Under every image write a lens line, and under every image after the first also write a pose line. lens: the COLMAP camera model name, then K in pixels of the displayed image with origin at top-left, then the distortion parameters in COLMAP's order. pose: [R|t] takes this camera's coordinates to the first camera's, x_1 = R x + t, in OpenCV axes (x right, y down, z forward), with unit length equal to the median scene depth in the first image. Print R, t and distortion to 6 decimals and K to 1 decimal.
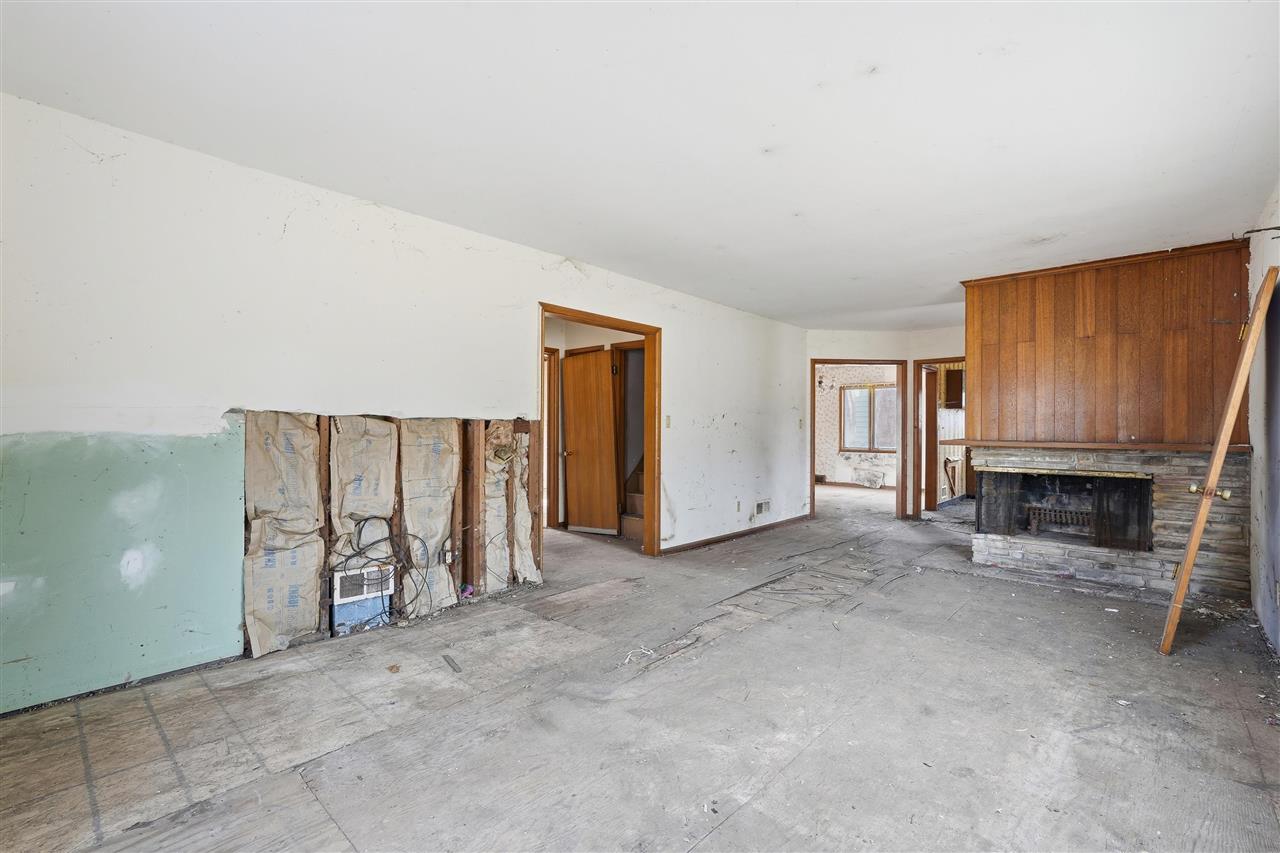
lens RADIAL K [[565.3, 0, 644.0], [0, 565.3, 427.0], [0, 0, 1]] dist [-0.003602, 0.000548]
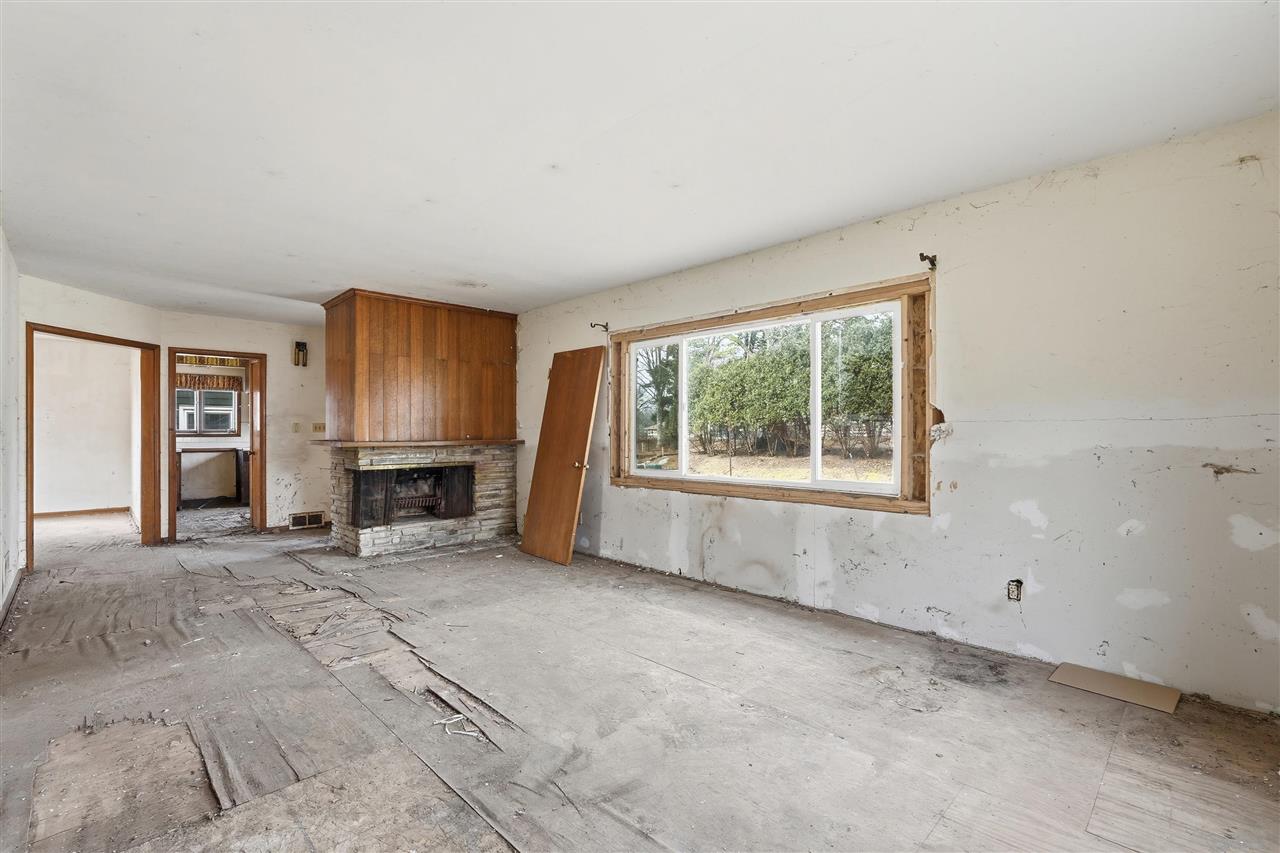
lens RADIAL K [[565.3, 0, 644.0], [0, 565.3, 427.0], [0, 0, 1]] dist [-0.003602, 0.000548]
pose [[0.062557, 0.002508, 0.998038, -0.518543], [0.001228, 0.999996, -0.002590, -0.000329], [-0.998041, 0.001388, 0.062554, 0.478733]]
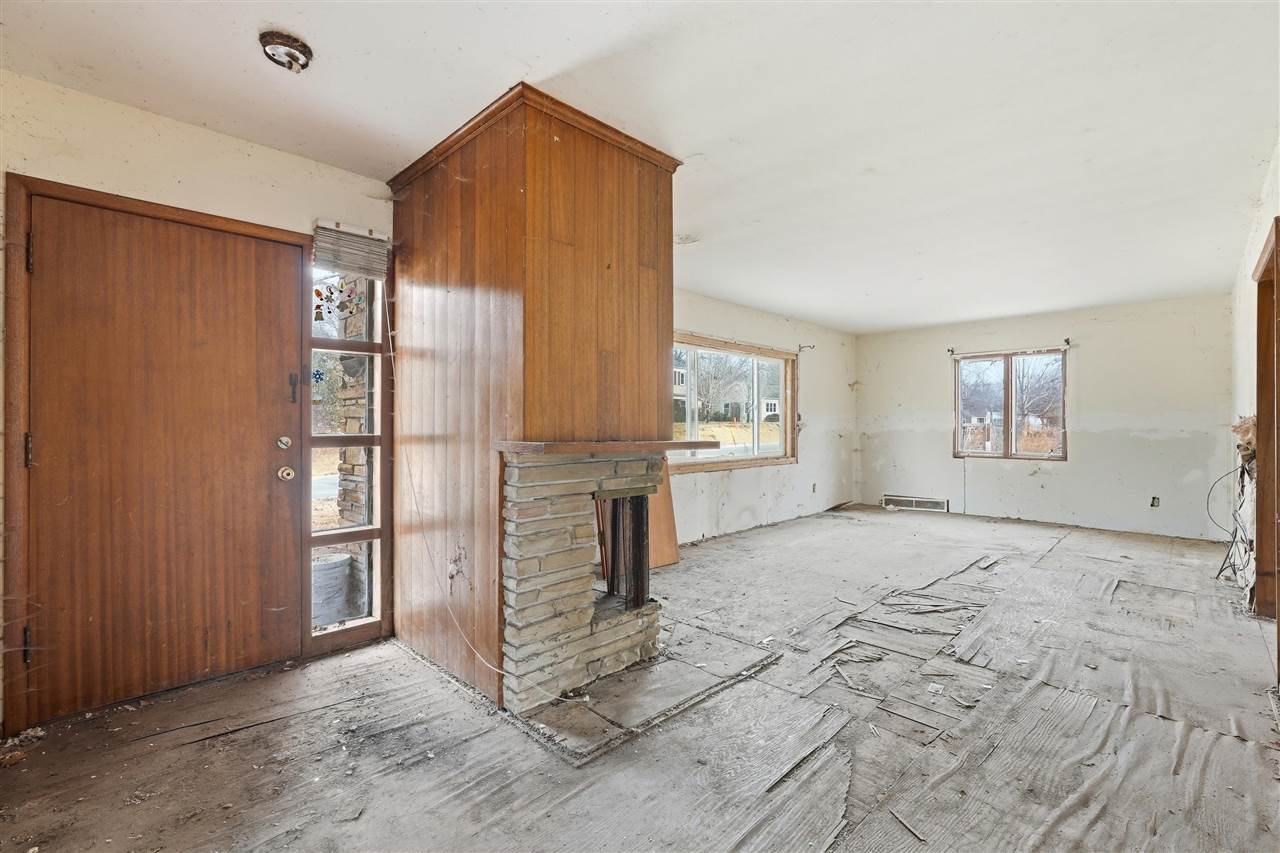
lens RADIAL K [[565.3, 0, 644.0], [0, 565.3, 427.0], [0, 0, 1]] dist [-0.003602, 0.000548]
pose [[-0.998881, -0.002758, 0.047215, 0.630334], [-0.002597, 0.999991, 0.003486, 0.008204], [-0.047225, 0.003360, -0.998879, 1.817616]]
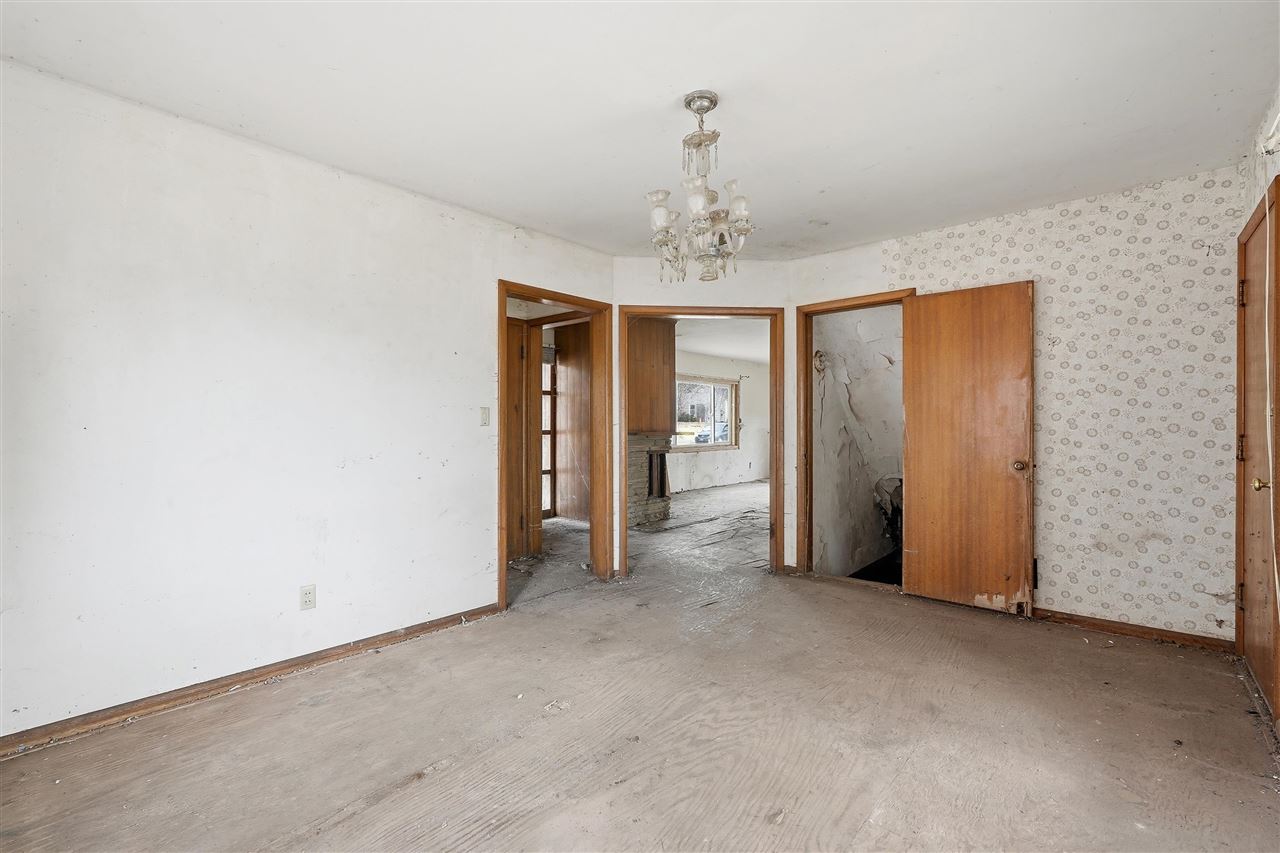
lens RADIAL K [[565.3, 0, 644.0], [0, 565.3, 427.0], [0, 0, 1]] dist [-0.003602, 0.000548]
pose [[-0.999912, -0.003666, -0.012732, 0.739812], [-0.003714, 0.999986, 0.003687, 0.006200], [0.012719, 0.003734, -0.999912, 2.794260]]
